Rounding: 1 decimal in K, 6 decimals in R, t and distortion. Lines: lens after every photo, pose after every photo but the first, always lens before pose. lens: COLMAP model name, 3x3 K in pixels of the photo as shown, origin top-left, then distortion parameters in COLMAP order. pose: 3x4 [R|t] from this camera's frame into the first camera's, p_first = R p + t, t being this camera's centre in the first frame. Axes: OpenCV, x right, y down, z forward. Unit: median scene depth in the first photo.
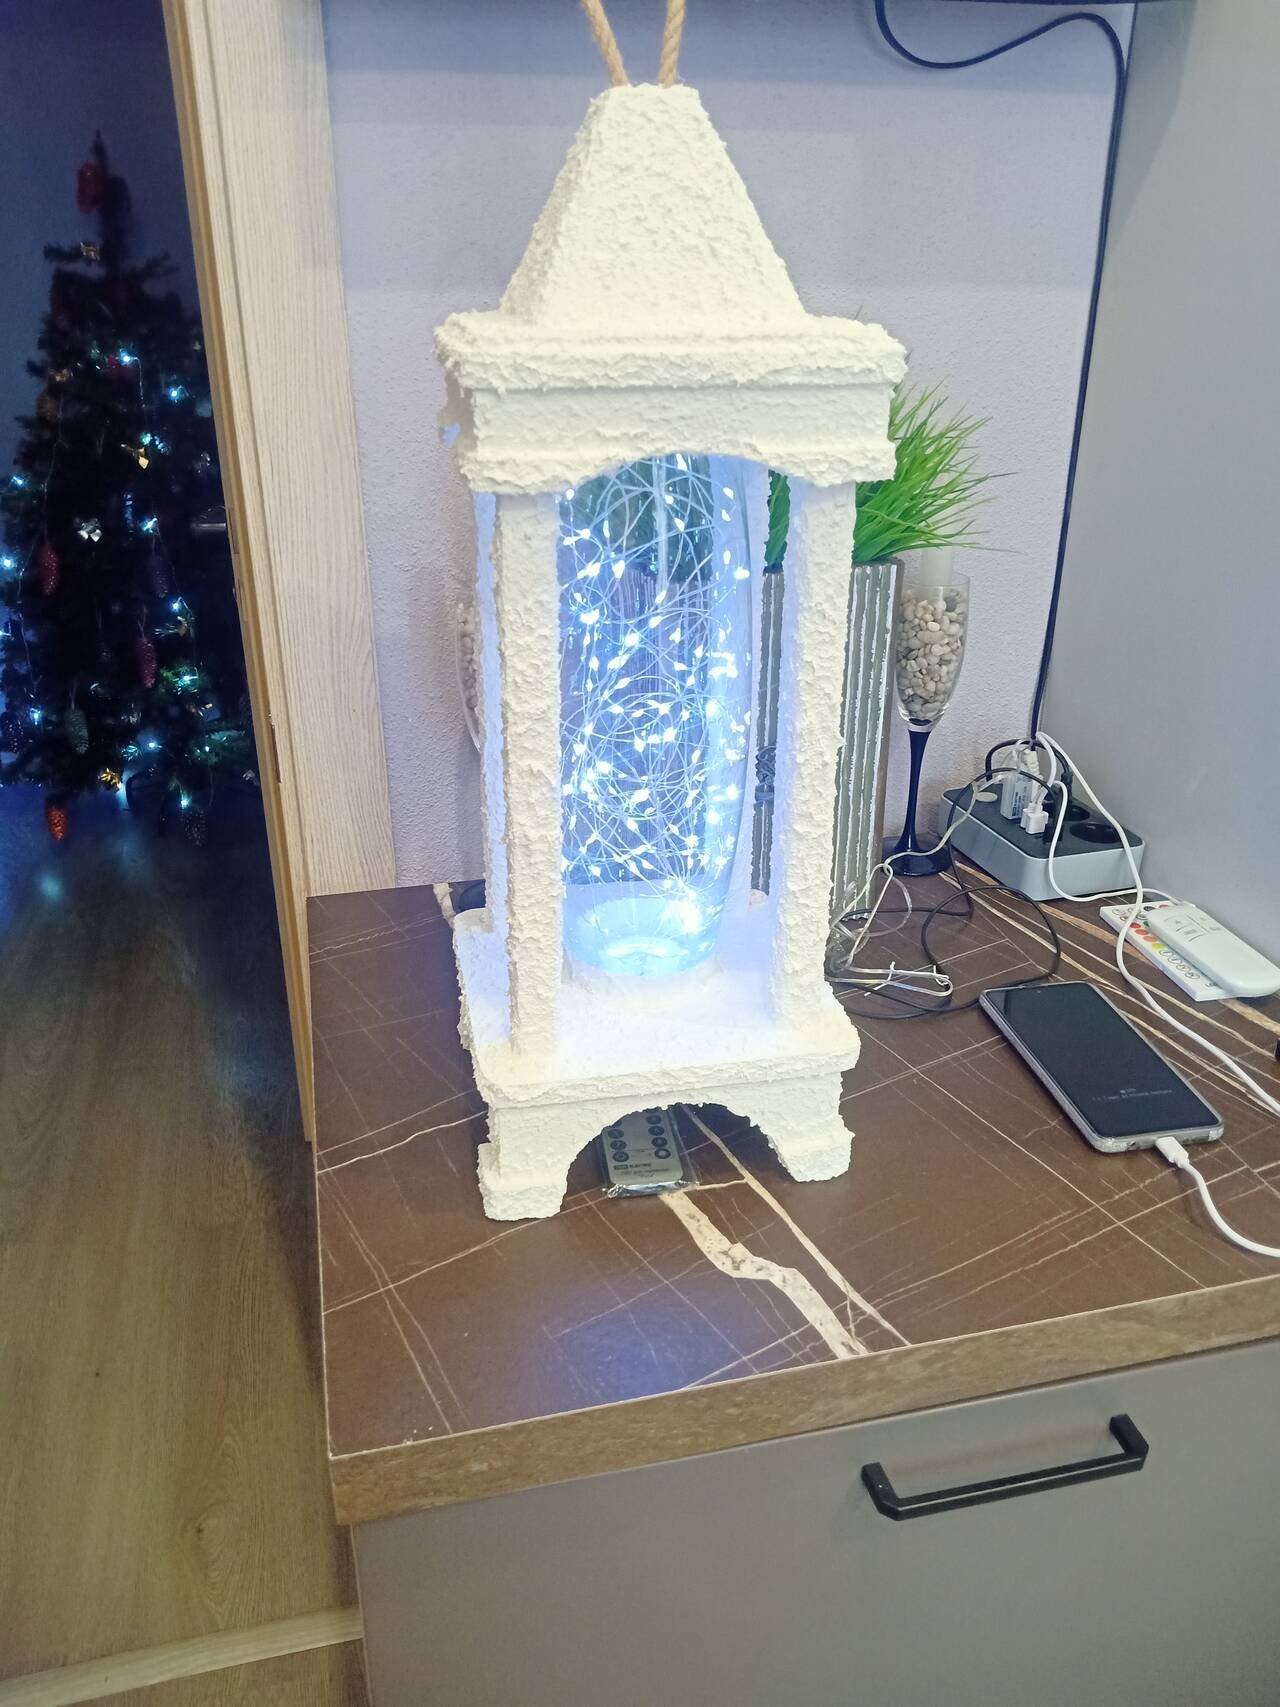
lens RADIAL K [[1370.3, 0, 619.9], [0, 1370.3, 863.0], [0, 0, 1]] dist [0.008821, -0.032139]
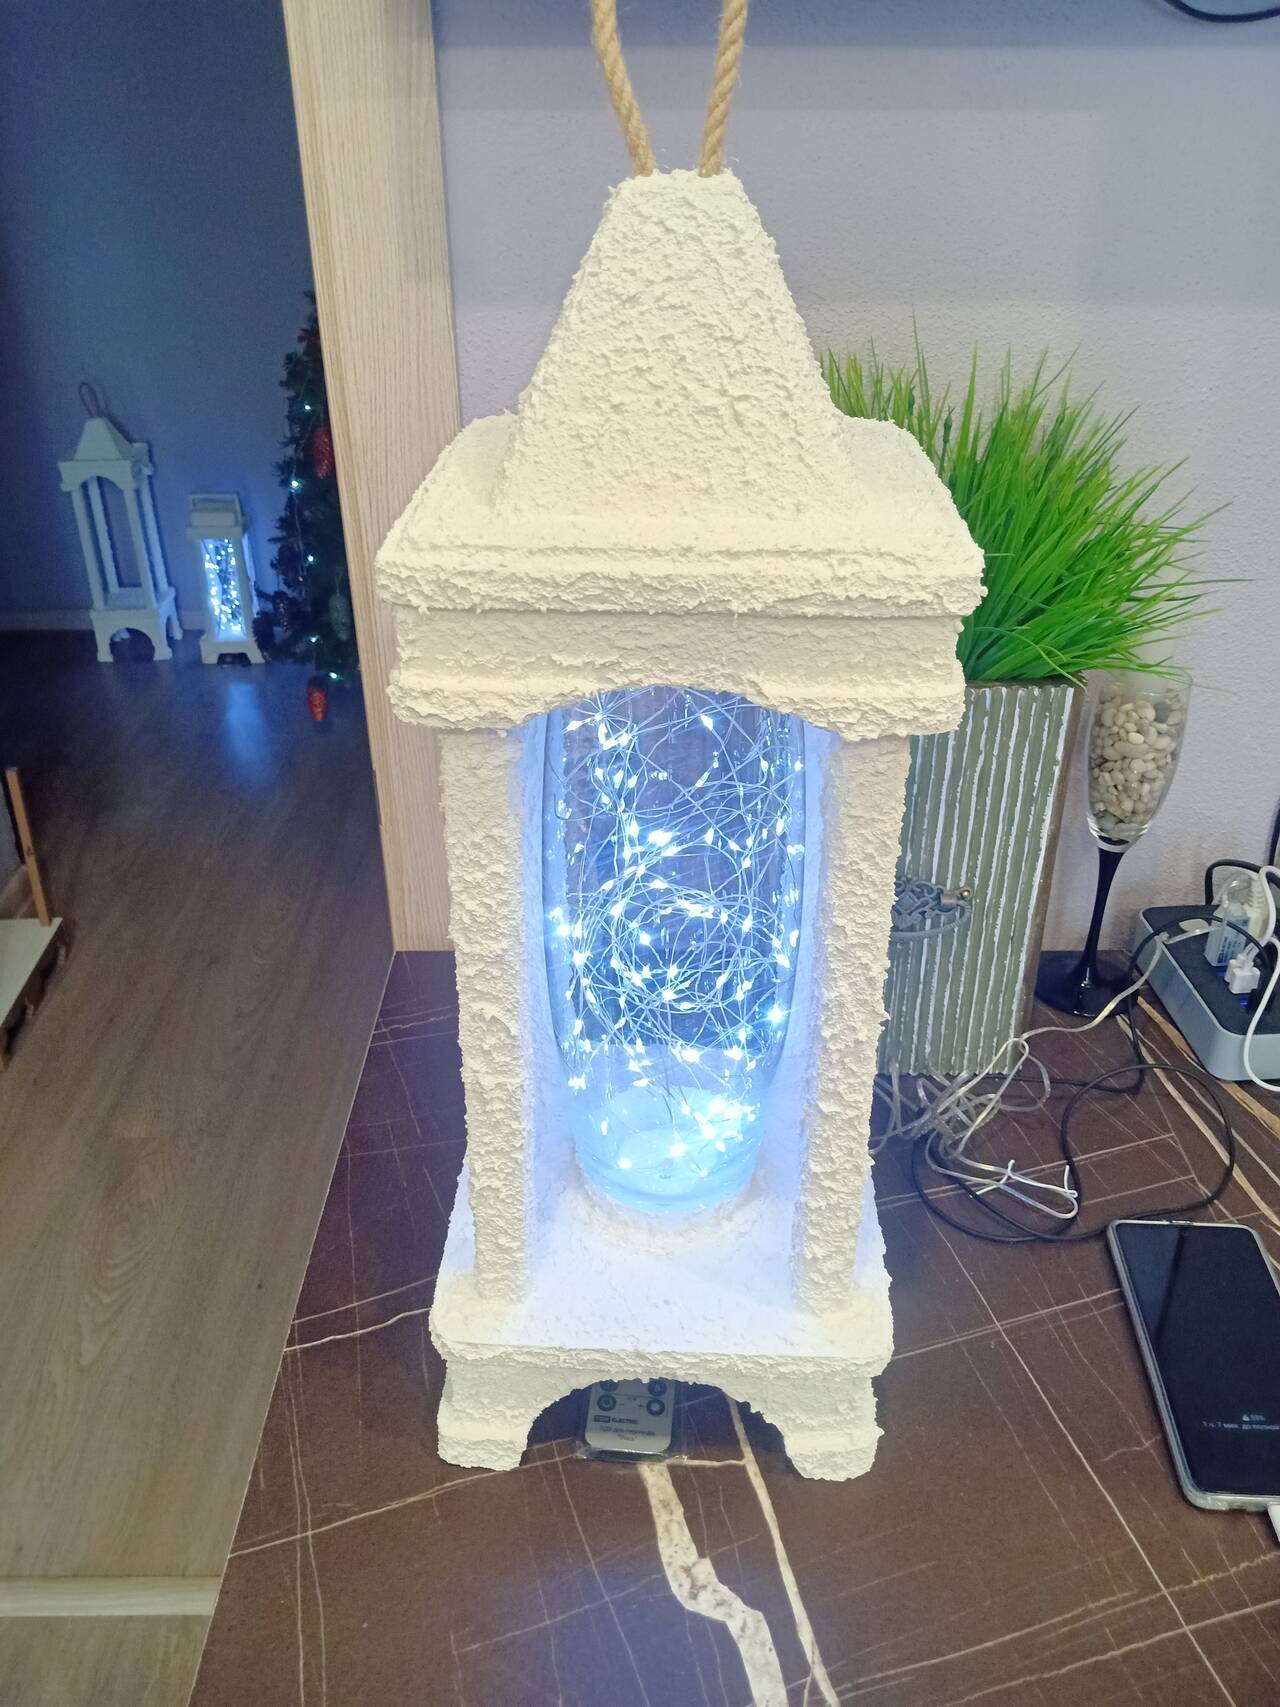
lens RADIAL K [[1370.3, 0, 633.1], [0, 1370.3, 843.4], [0, 0, 1]] dist [0.008821, -0.032139]
pose [[0.971836, 0.117133, -0.204488, 0.157396], [-0.096427, 0.989412, 0.108473, -0.237664], [0.215028, -0.085700, 0.972840, 0.197818]]
